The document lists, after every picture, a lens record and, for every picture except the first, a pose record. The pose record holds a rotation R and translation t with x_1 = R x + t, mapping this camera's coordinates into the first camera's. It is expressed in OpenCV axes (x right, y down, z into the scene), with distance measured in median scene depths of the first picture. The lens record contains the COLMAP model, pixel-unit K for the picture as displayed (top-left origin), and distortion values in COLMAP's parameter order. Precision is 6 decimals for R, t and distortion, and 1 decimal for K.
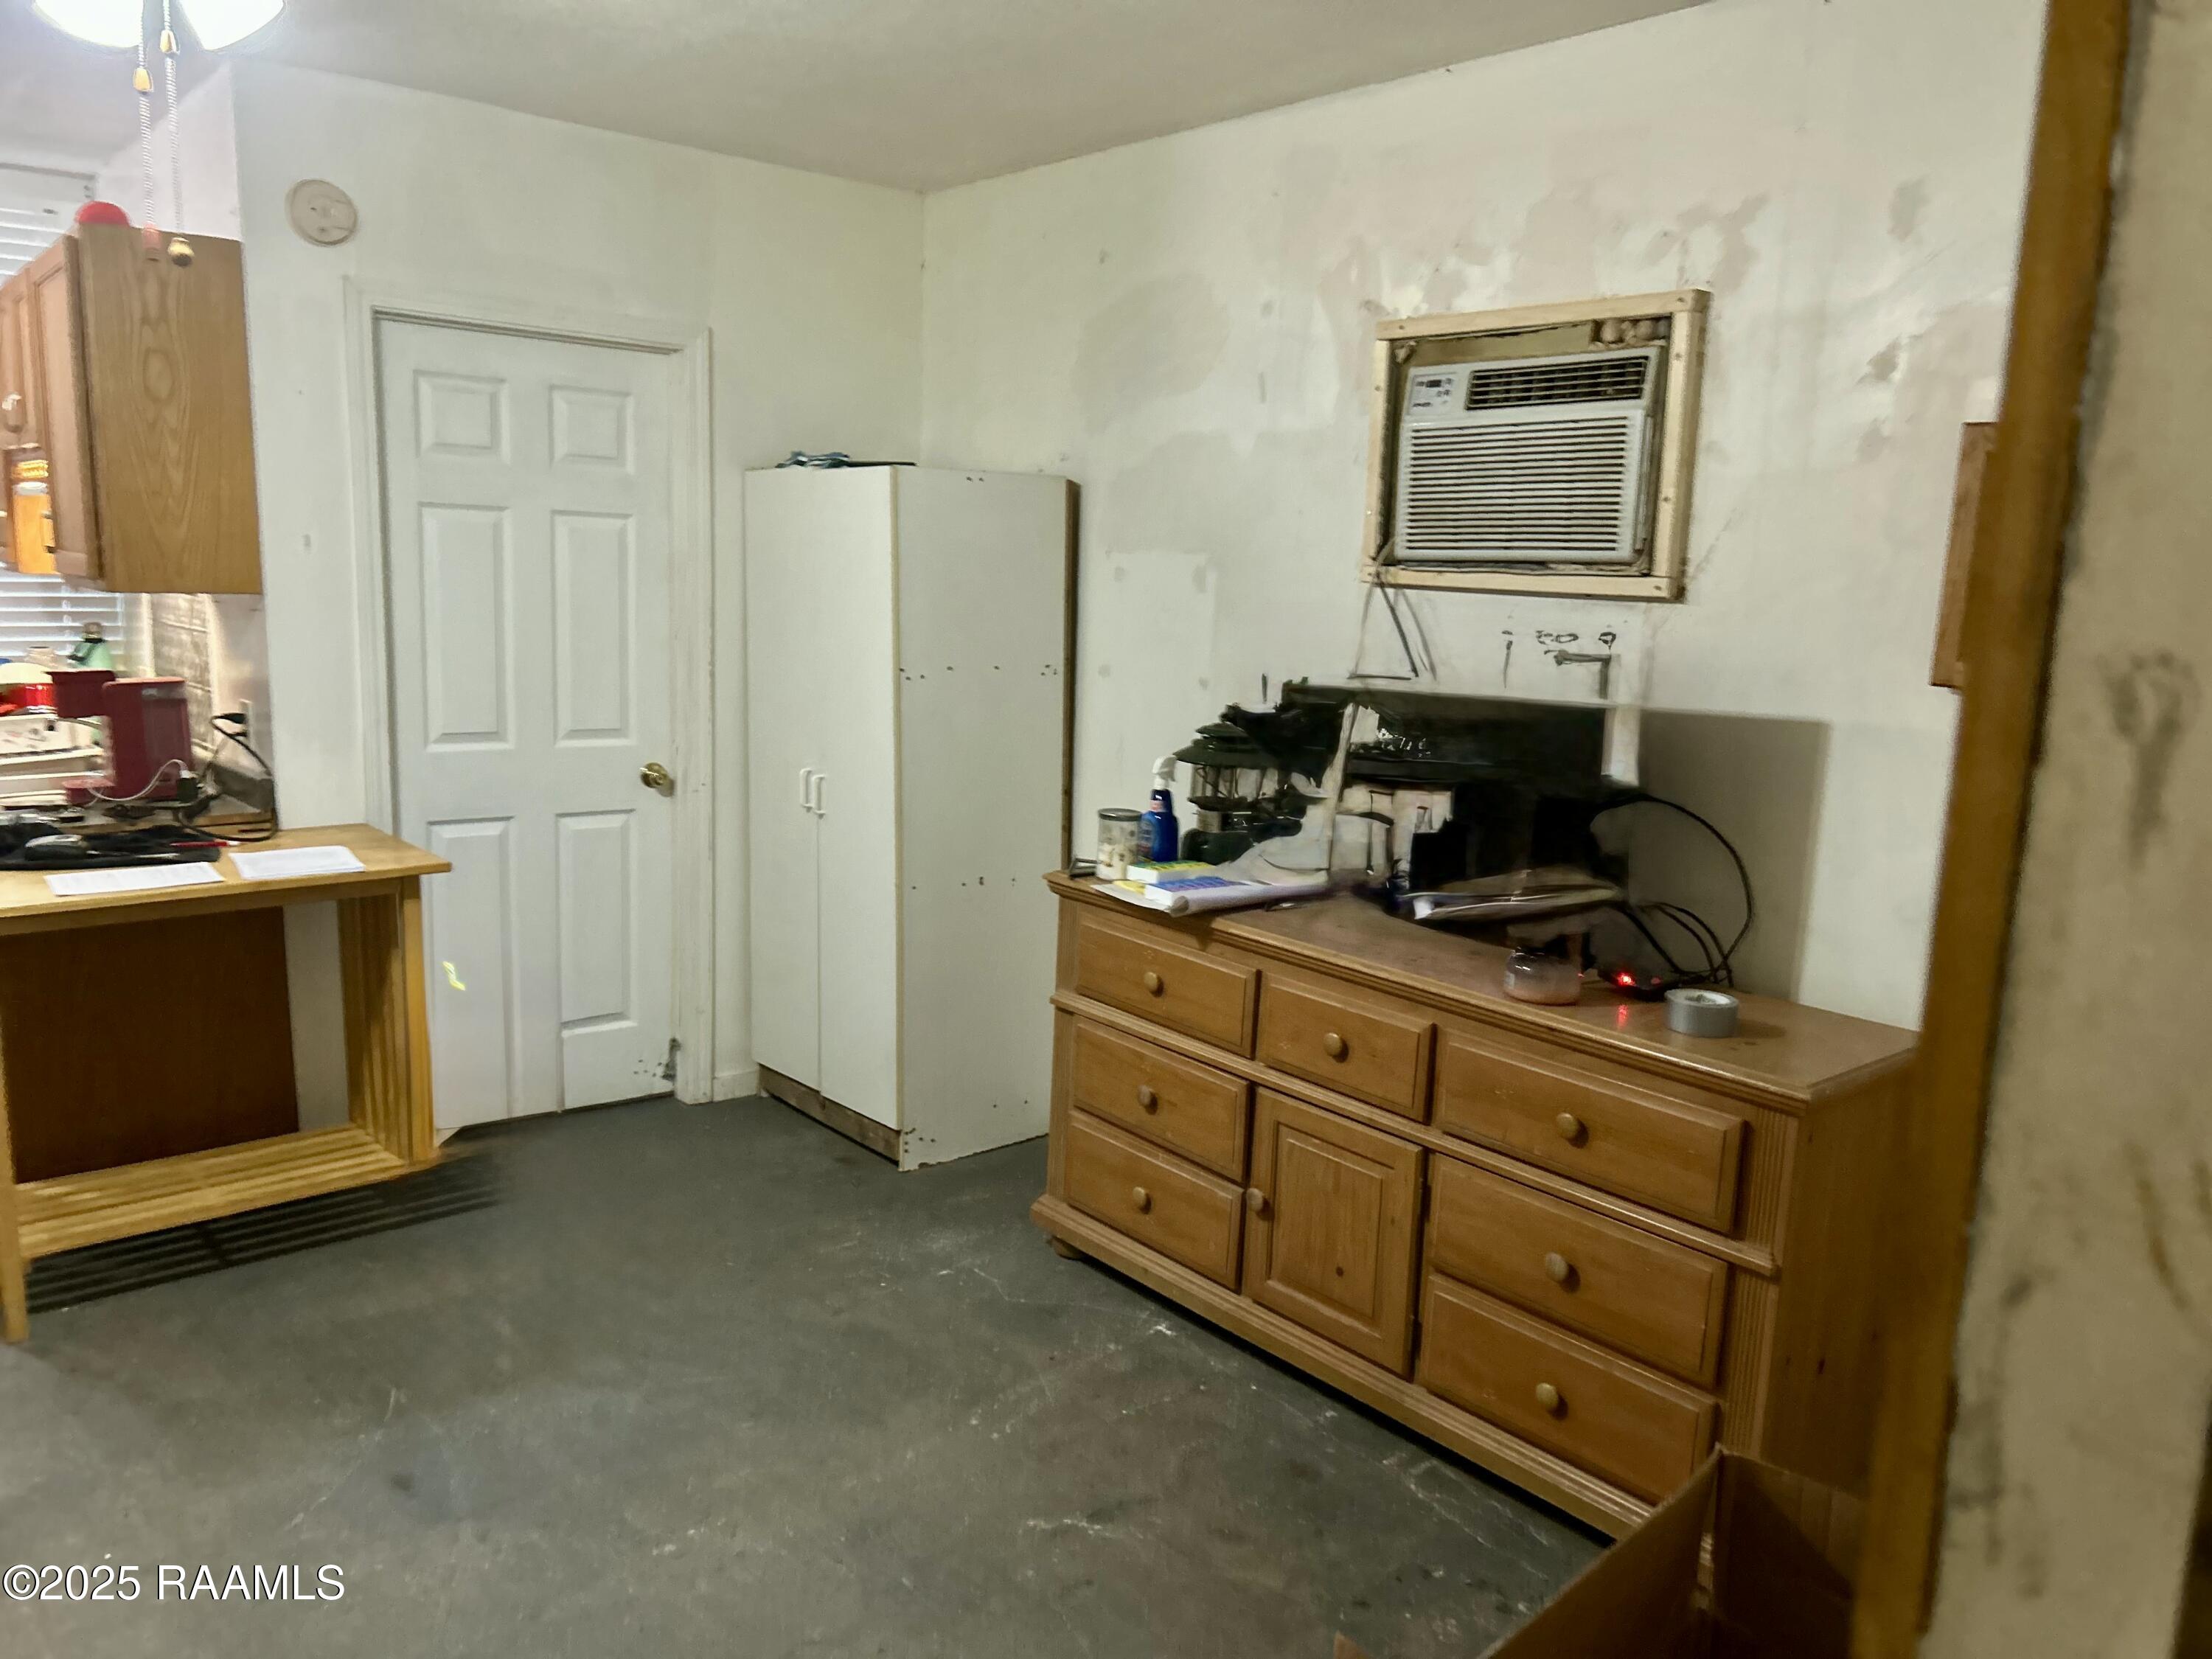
lens RADIAL K [[1626.5, 0, 1124.2], [0, 1626.5, 837.8], [0, 0, 1]] dist [0.063565, -0.059220]
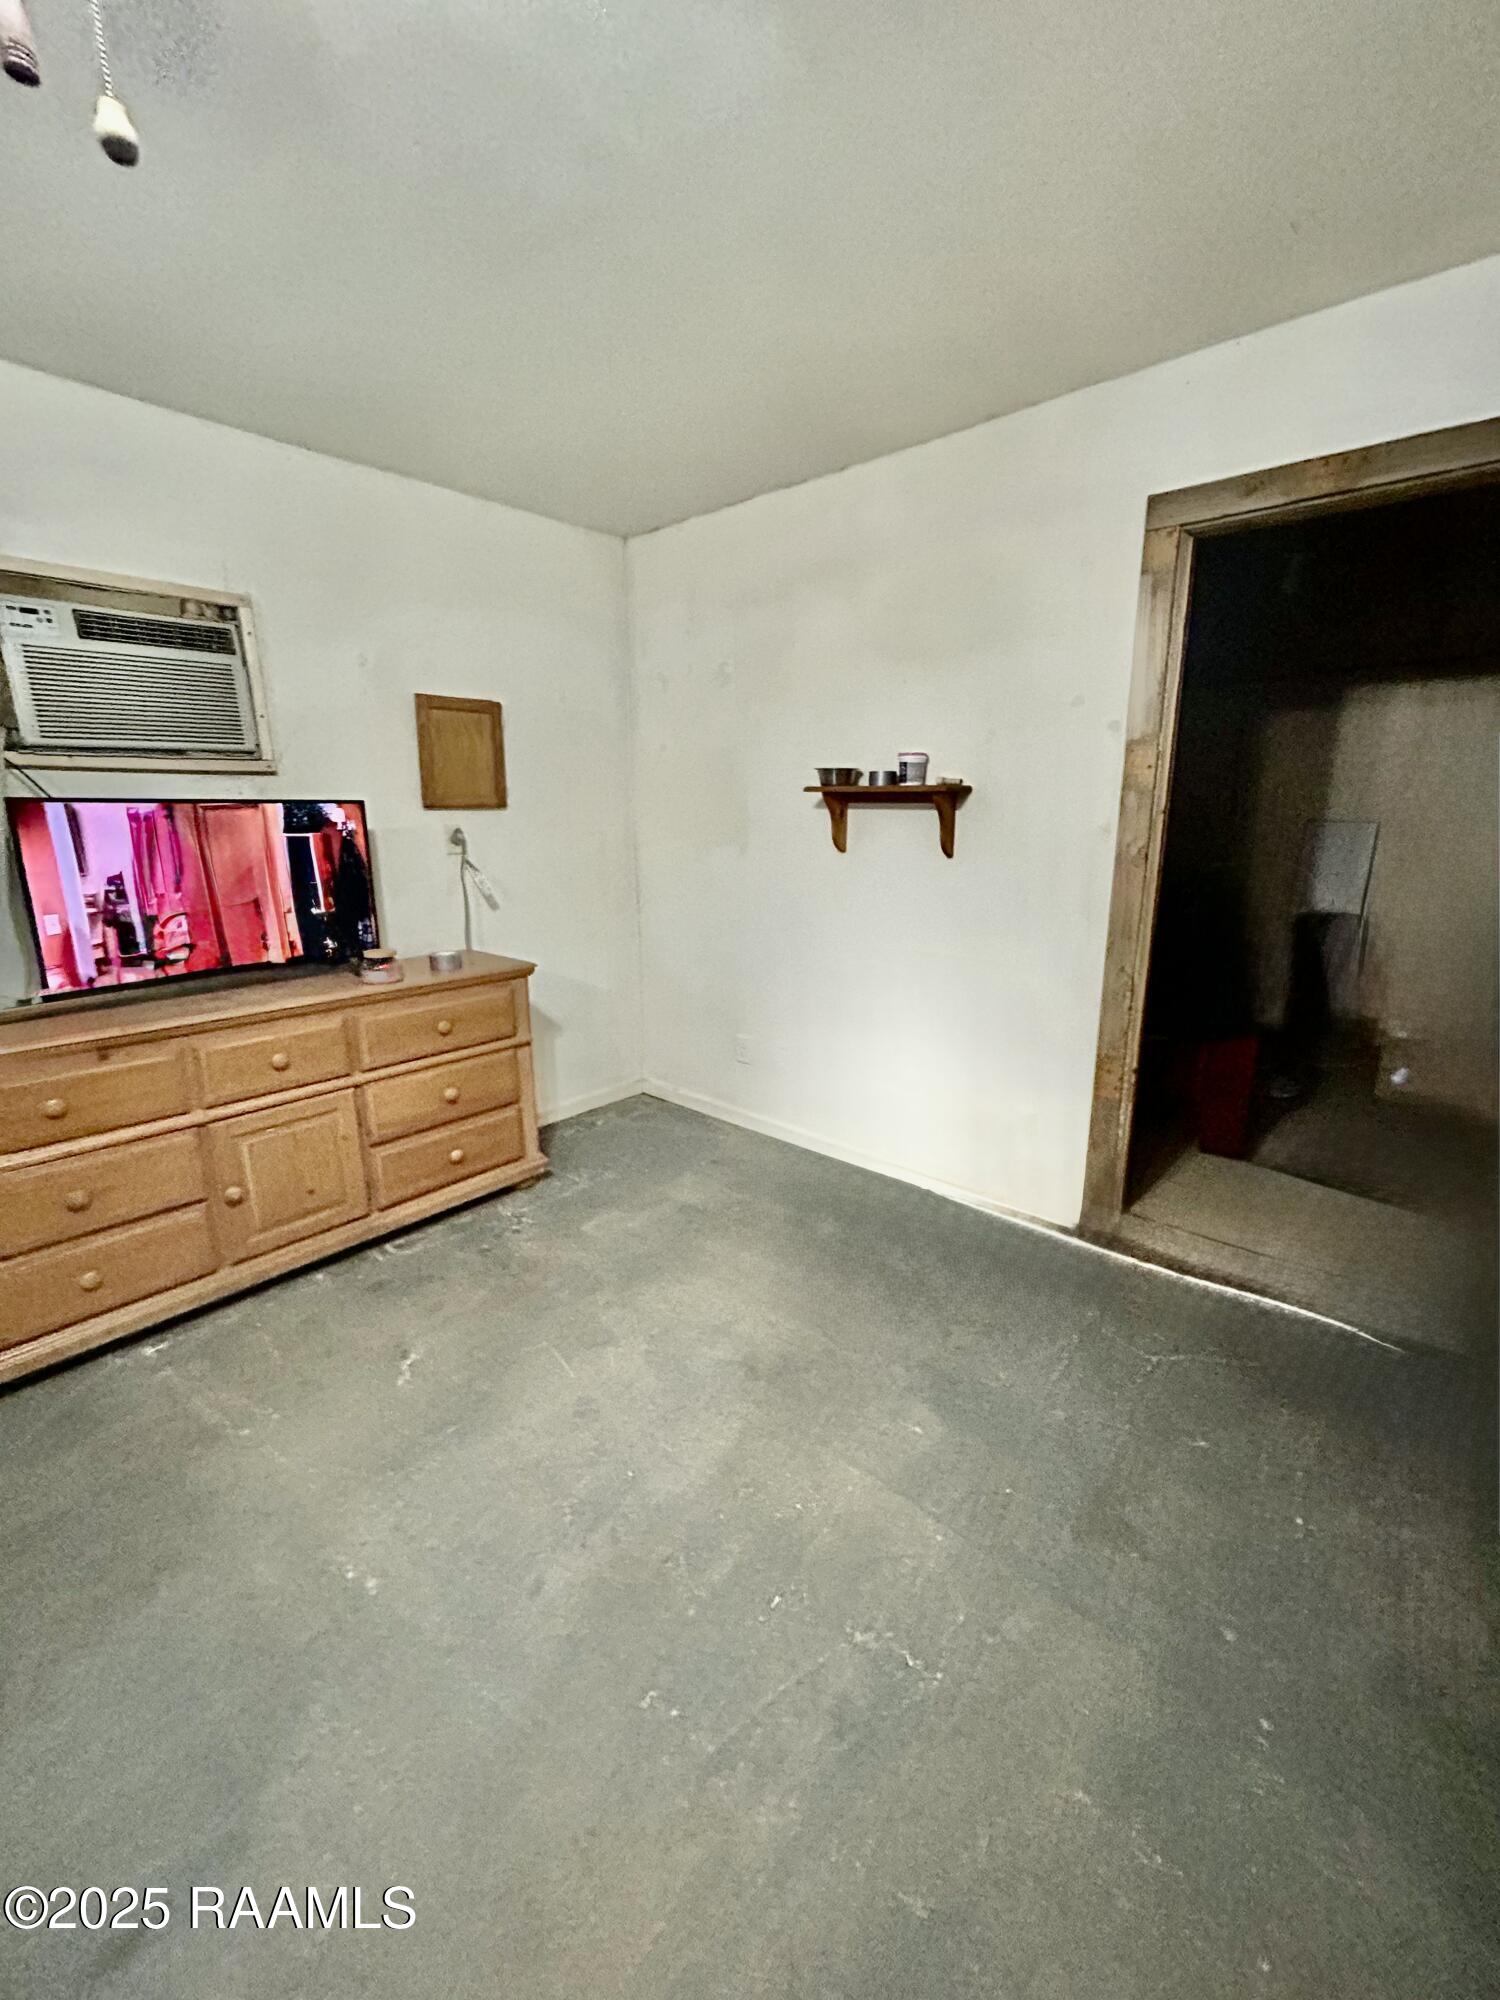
lens RADIAL K [[819.3, 0, 750.0], [0, 819.3, 1000.0], [0, 0, 1]] dist [-0.000264, -0.000029]
pose [[-0.126883, -0.267308, 0.955221, -0.321911], [0.170351, 0.942824, 0.286467, -0.037853], [-0.977180, 0.199071, -0.074092, 0.289023]]
